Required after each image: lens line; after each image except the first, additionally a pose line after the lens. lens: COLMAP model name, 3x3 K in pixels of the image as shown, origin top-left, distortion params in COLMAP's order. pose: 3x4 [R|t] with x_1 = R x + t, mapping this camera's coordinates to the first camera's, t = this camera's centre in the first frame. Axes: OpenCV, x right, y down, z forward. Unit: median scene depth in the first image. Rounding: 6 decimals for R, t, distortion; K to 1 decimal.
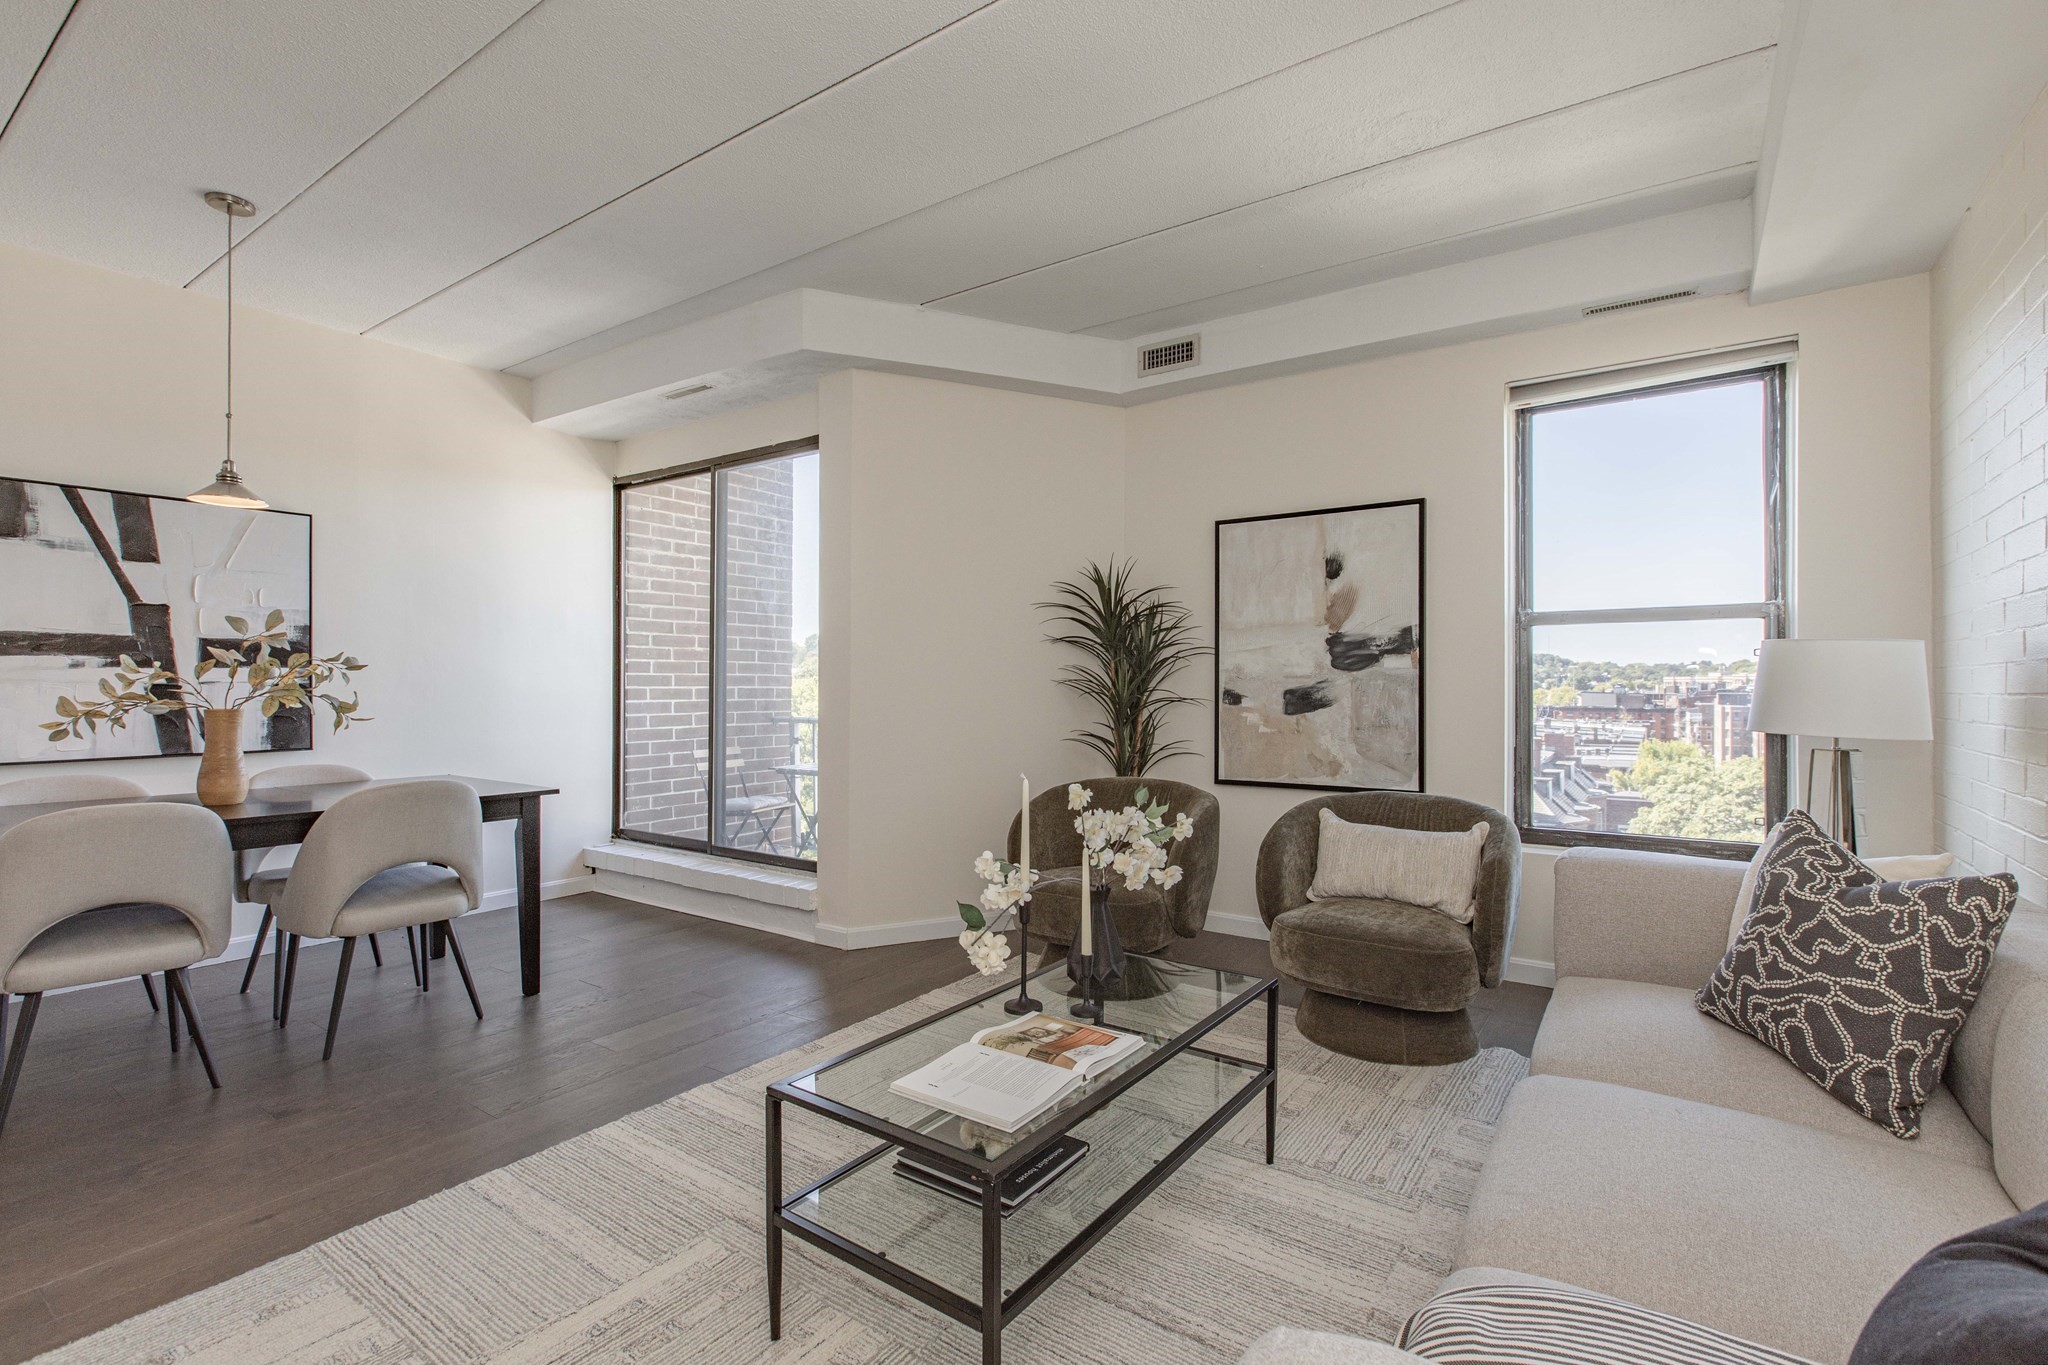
lens RADIAL K [[936.7, 0, 1026.9], [0, 936.7, 676.7], [0, 0, 1]] dist [-0.002370, 0.000507]
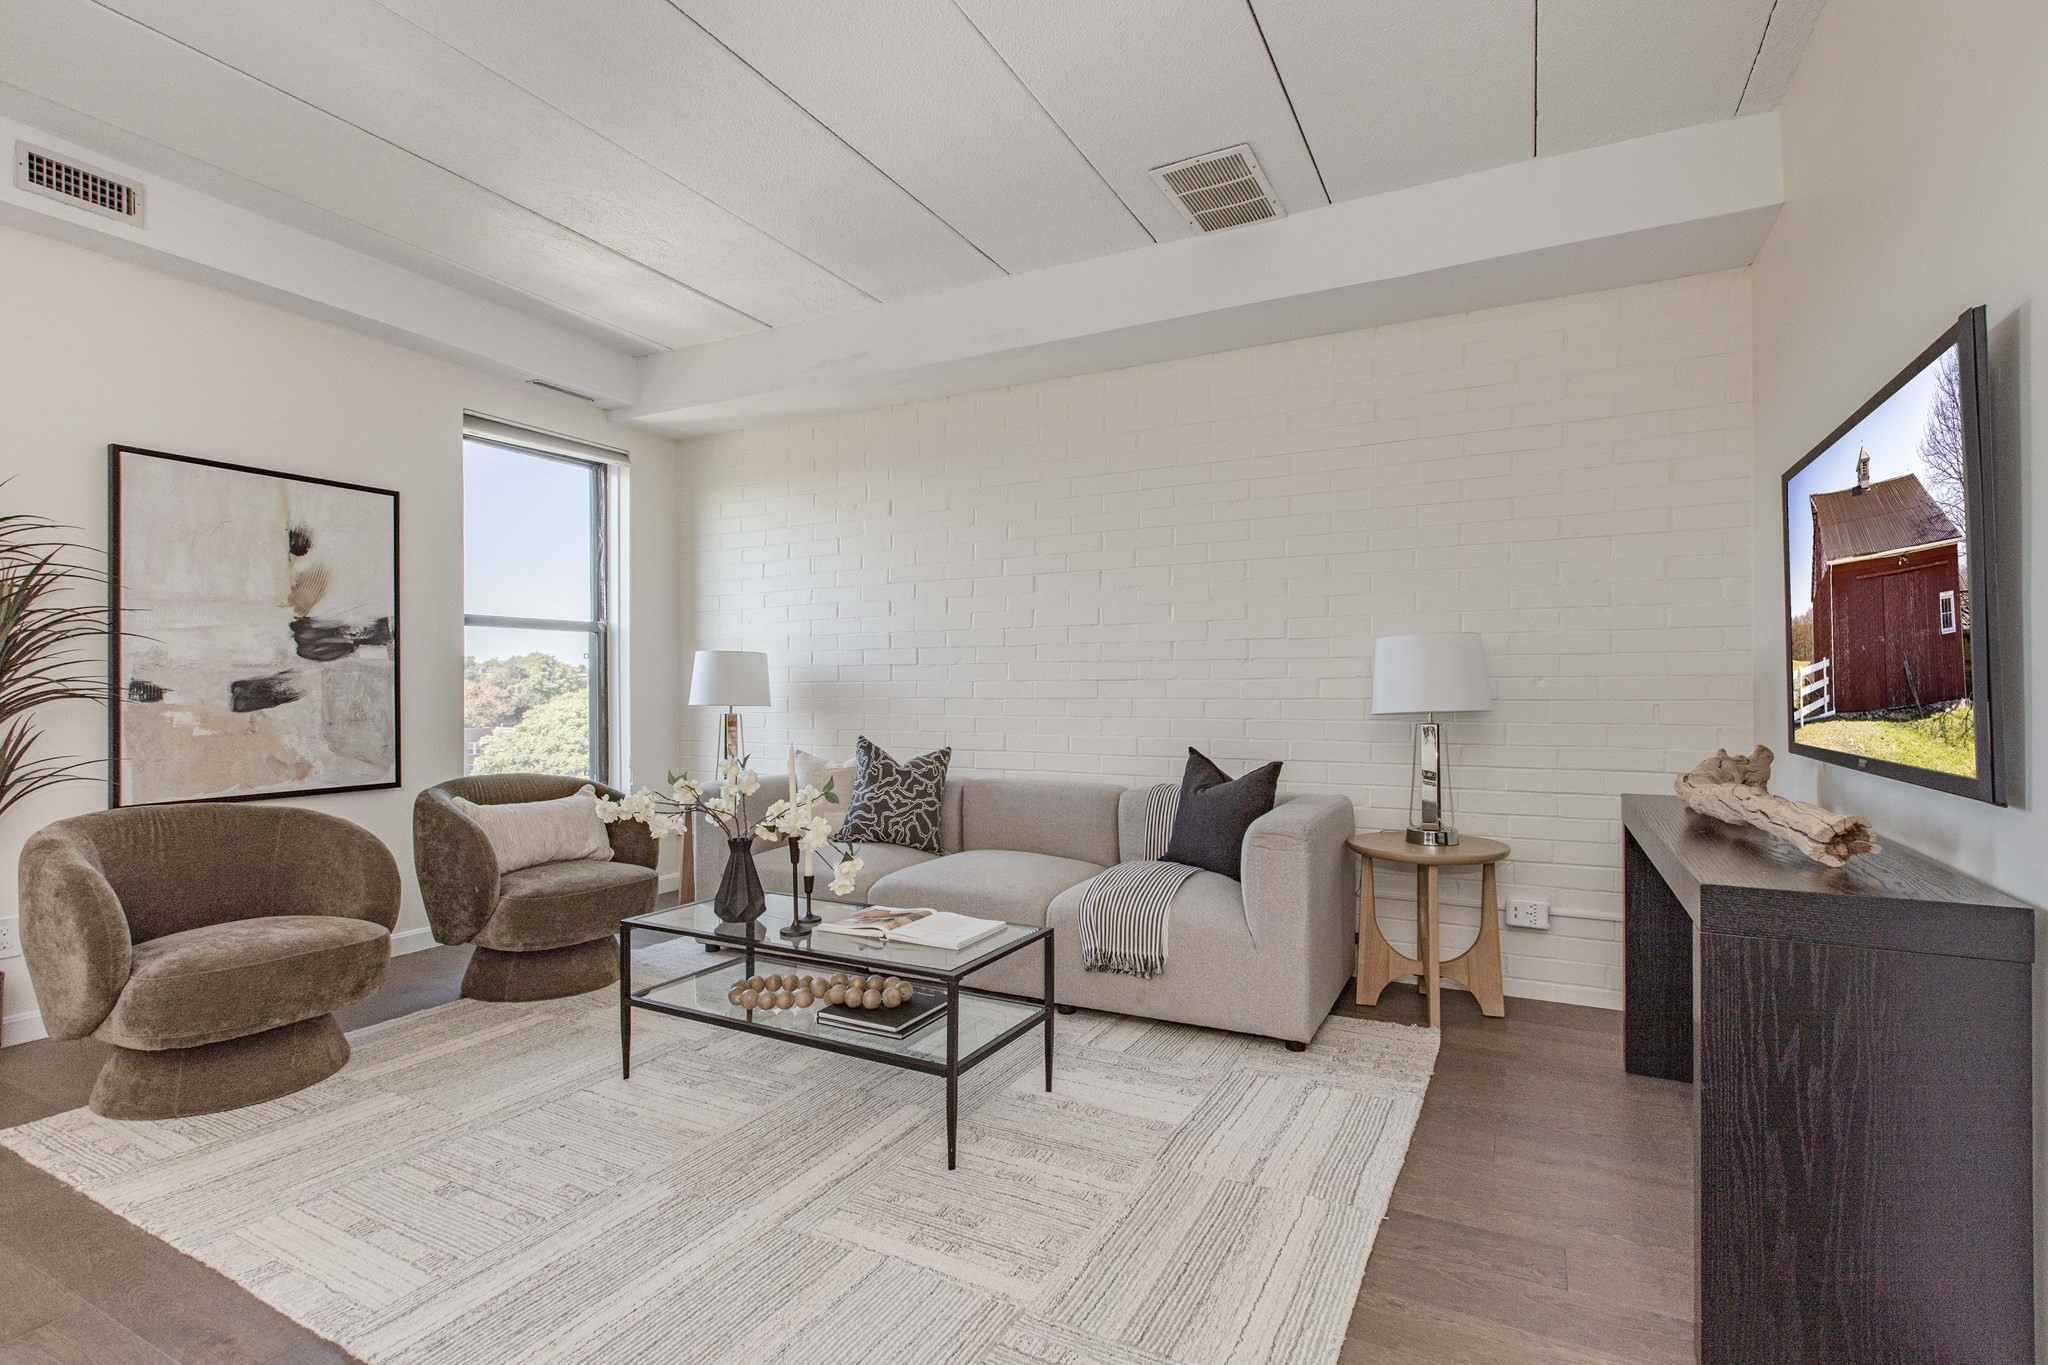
lens RADIAL K [[936.7, 0, 1025.0], [0, 936.7, 696.4], [0, 0, 1]] dist [-0.002370, 0.000507]
pose [[-0.124508, -0.006187, 0.992199, -0.667850], [-0.007199, 0.999960, 0.005332, 0.019473], [-0.992193, -0.006478, -0.124547, 0.451914]]
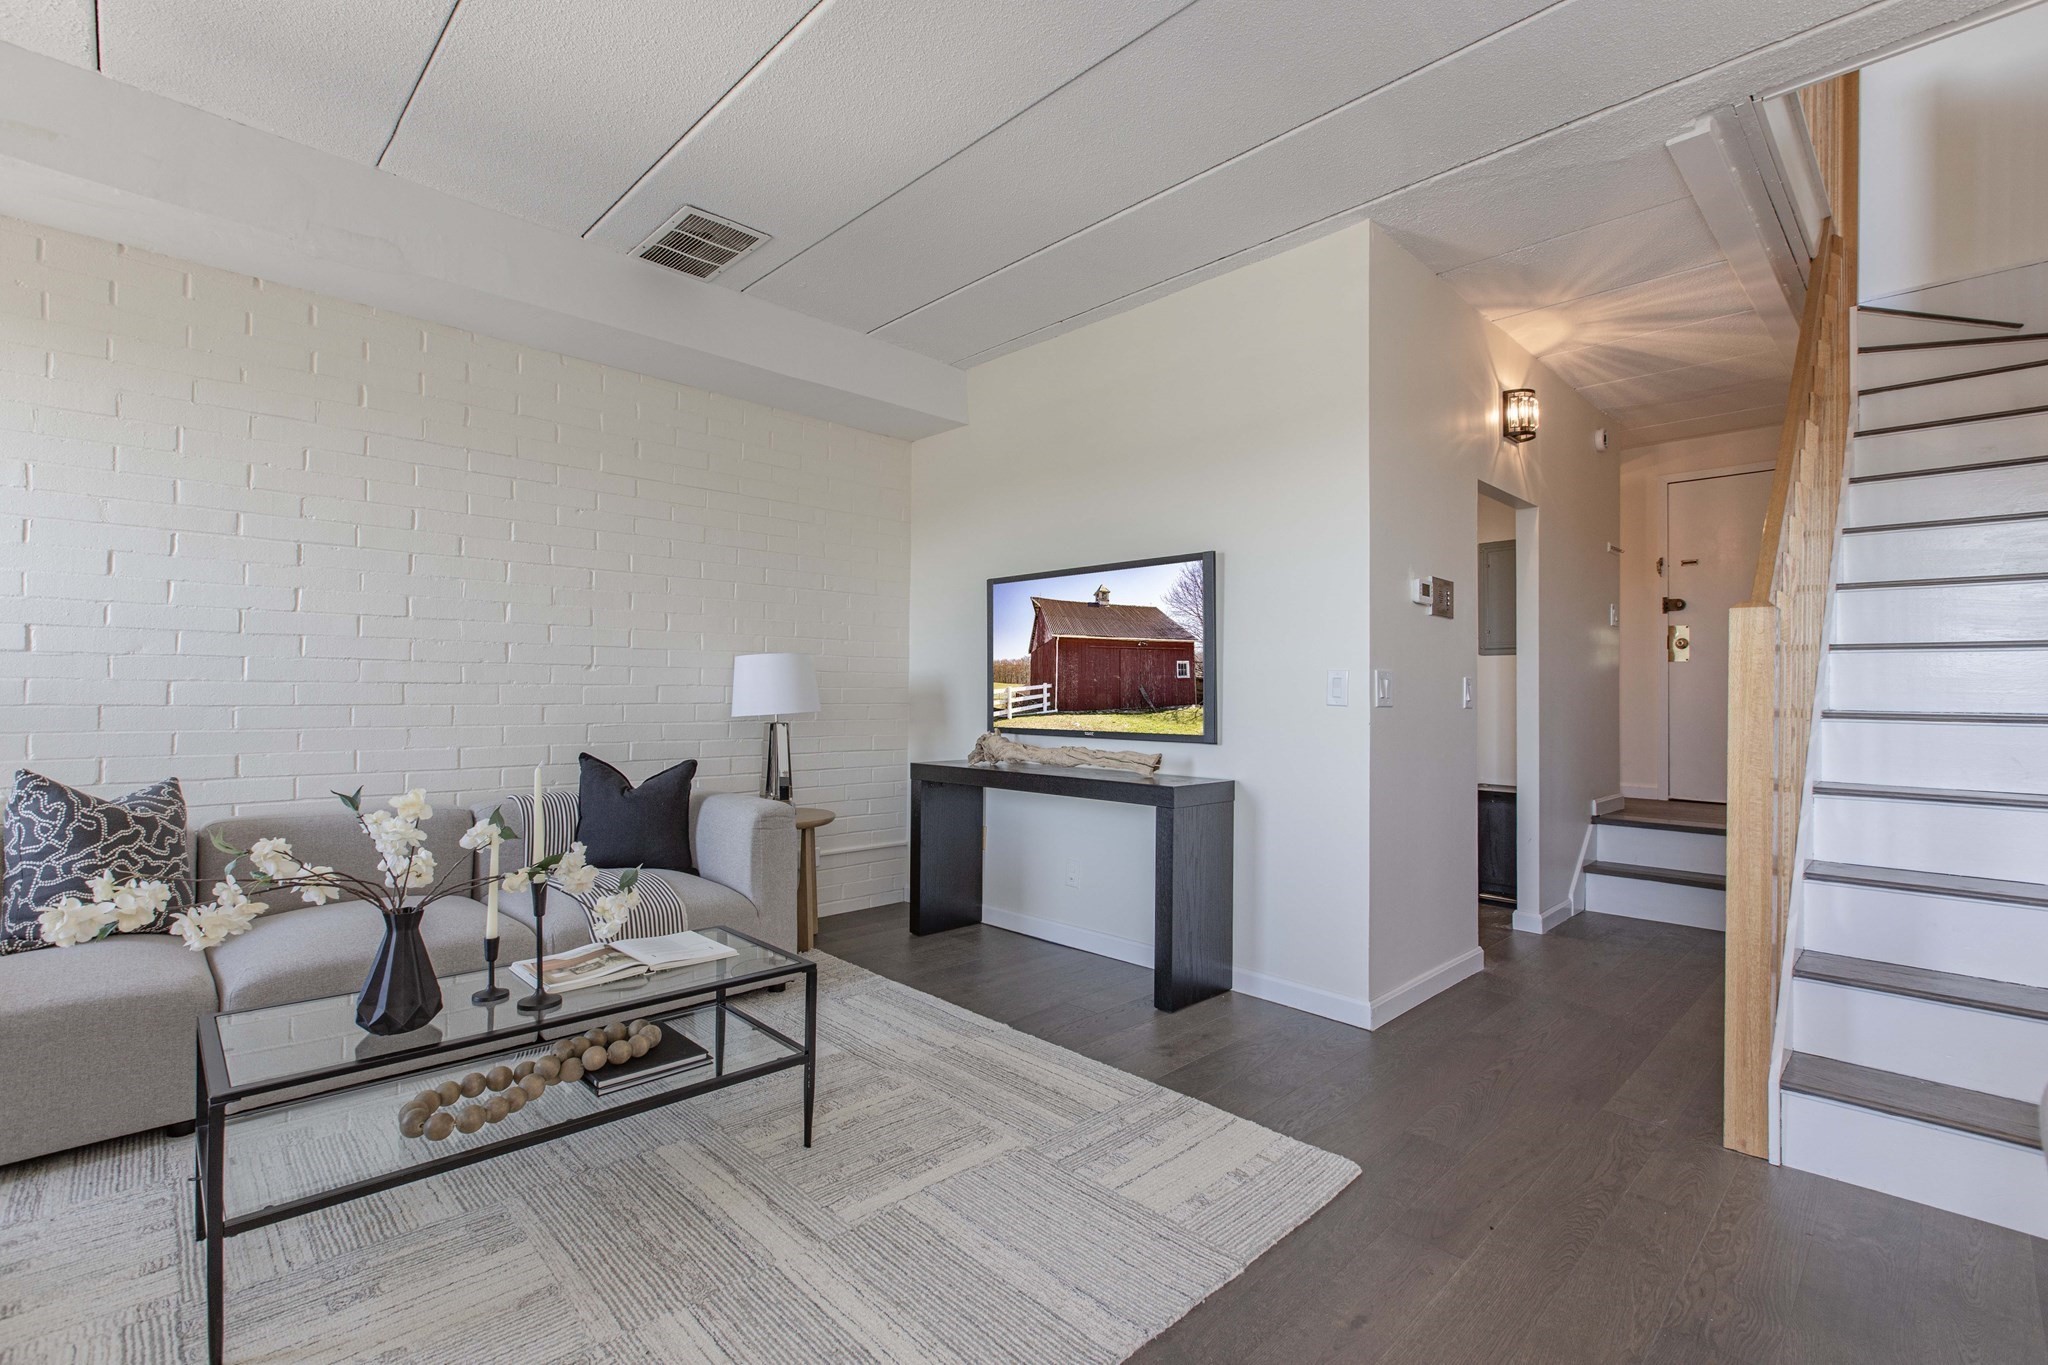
lens RADIAL K [[936.7, 0, 1012.5], [0, 936.7, 683.8], [0, 0, 1]] dist [-0.002370, 0.000507]
pose [[-0.981209, -0.006659, 0.192835, -0.354387], [-0.010685, 0.999746, -0.019845, 0.019984], [-0.192654, -0.021533, -0.981030, 0.990767]]
